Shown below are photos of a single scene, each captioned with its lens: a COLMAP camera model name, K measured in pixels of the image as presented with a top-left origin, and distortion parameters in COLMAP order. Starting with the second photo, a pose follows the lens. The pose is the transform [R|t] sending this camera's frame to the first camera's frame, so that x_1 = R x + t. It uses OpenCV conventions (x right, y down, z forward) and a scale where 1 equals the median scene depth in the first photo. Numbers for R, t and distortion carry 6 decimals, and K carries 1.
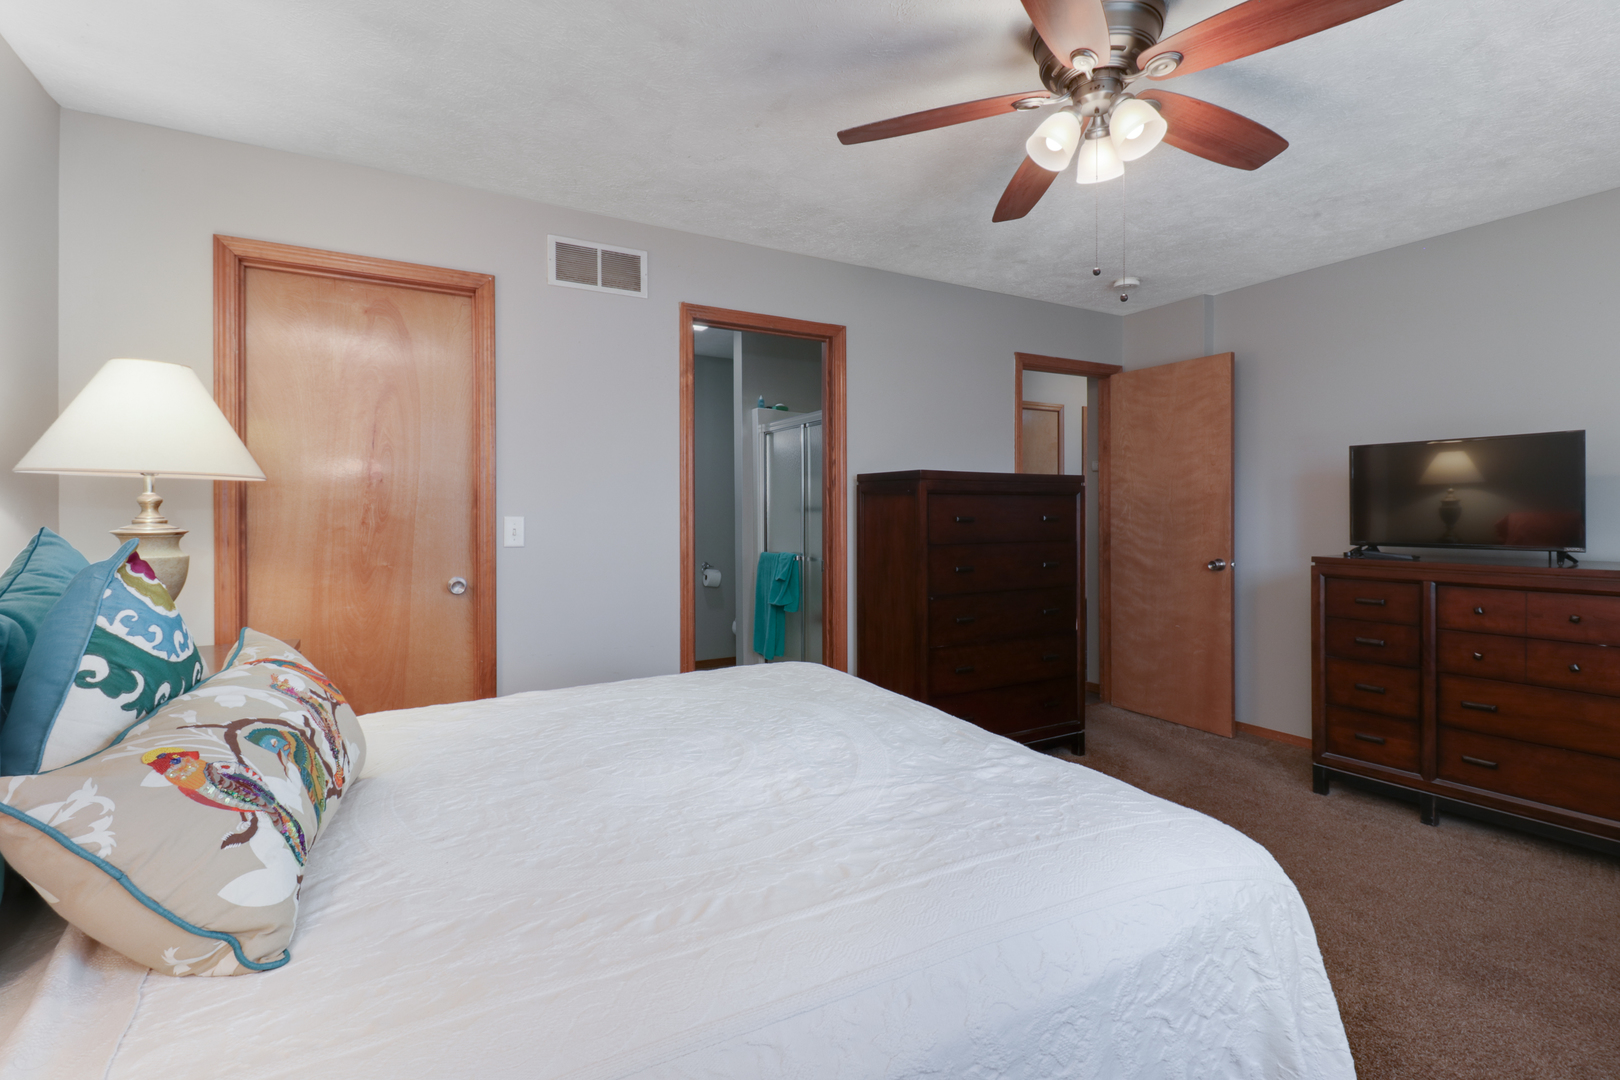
lens RADIAL K [[738.5, 0, 814.5], [0, 738.5, 518.0], [0, 0, 1]] dist [0.005265, 0.000282]
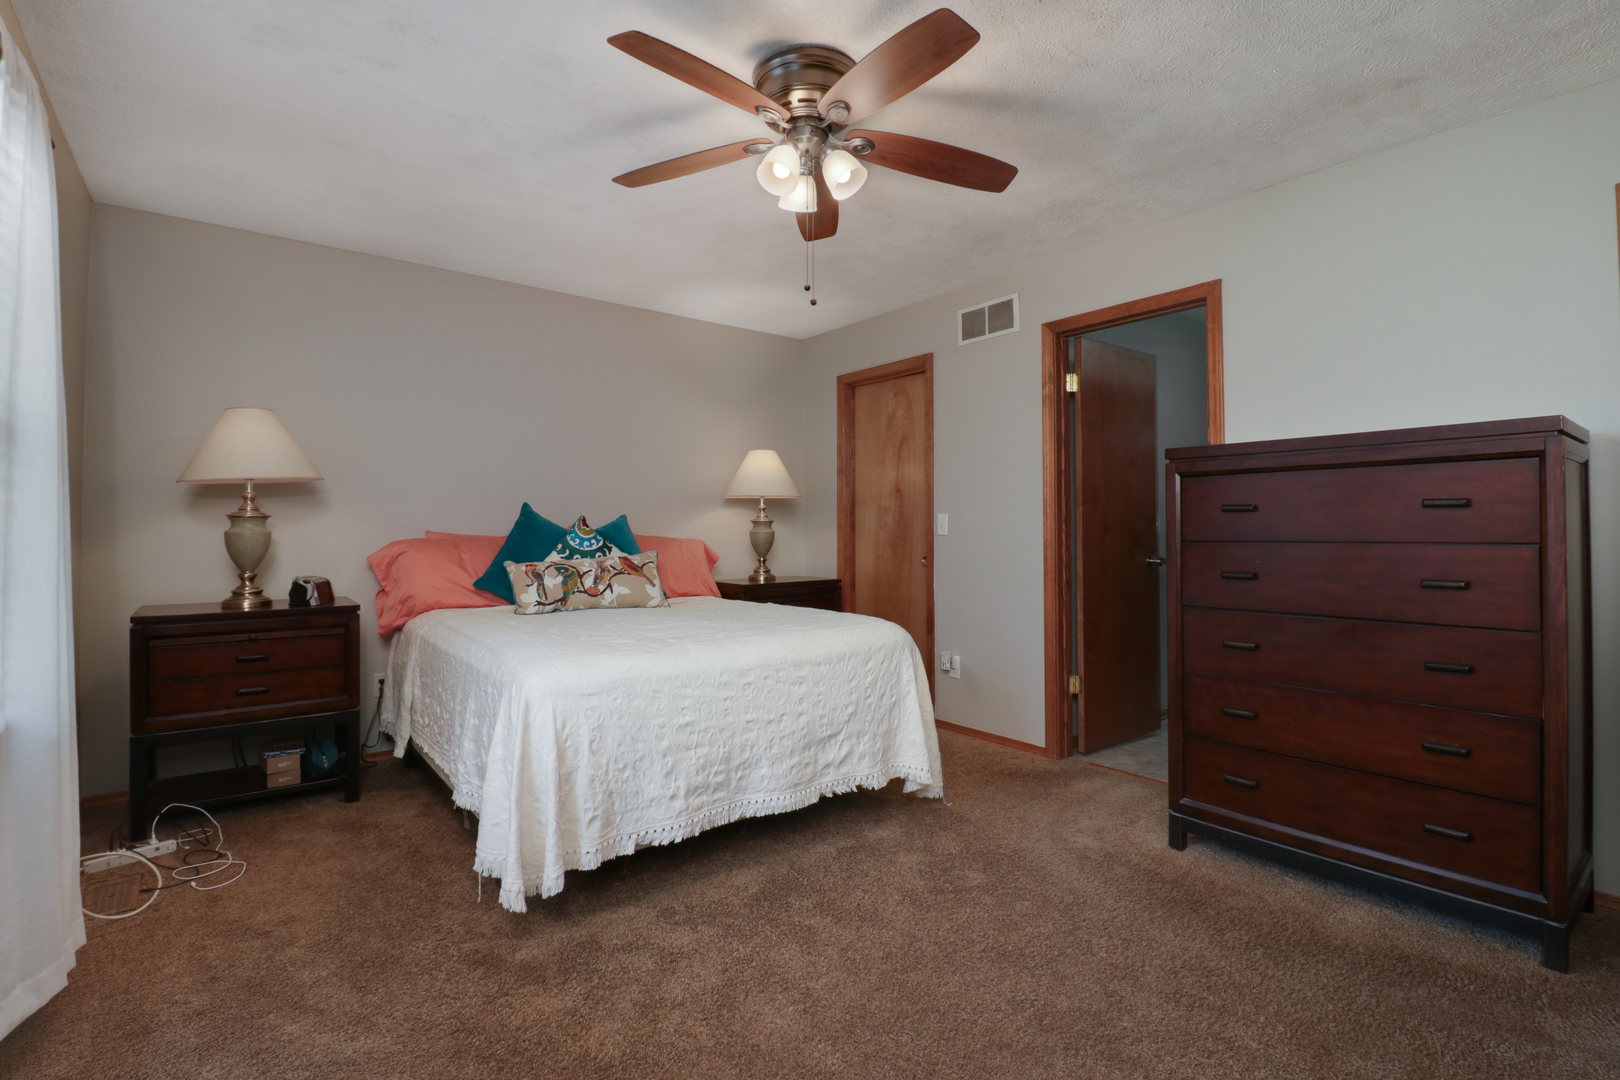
lens RADIAL K [[738.5, 0, 814.5], [0, 738.5, 518.0], [0, 0, 1]] dist [0.005265, 0.000282]
pose [[0.160031, -0.017971, -0.986948, 1.027353], [-0.009791, 0.999756, -0.019792, 0.038806], [0.987063, 0.012830, 0.159816, 0.552526]]
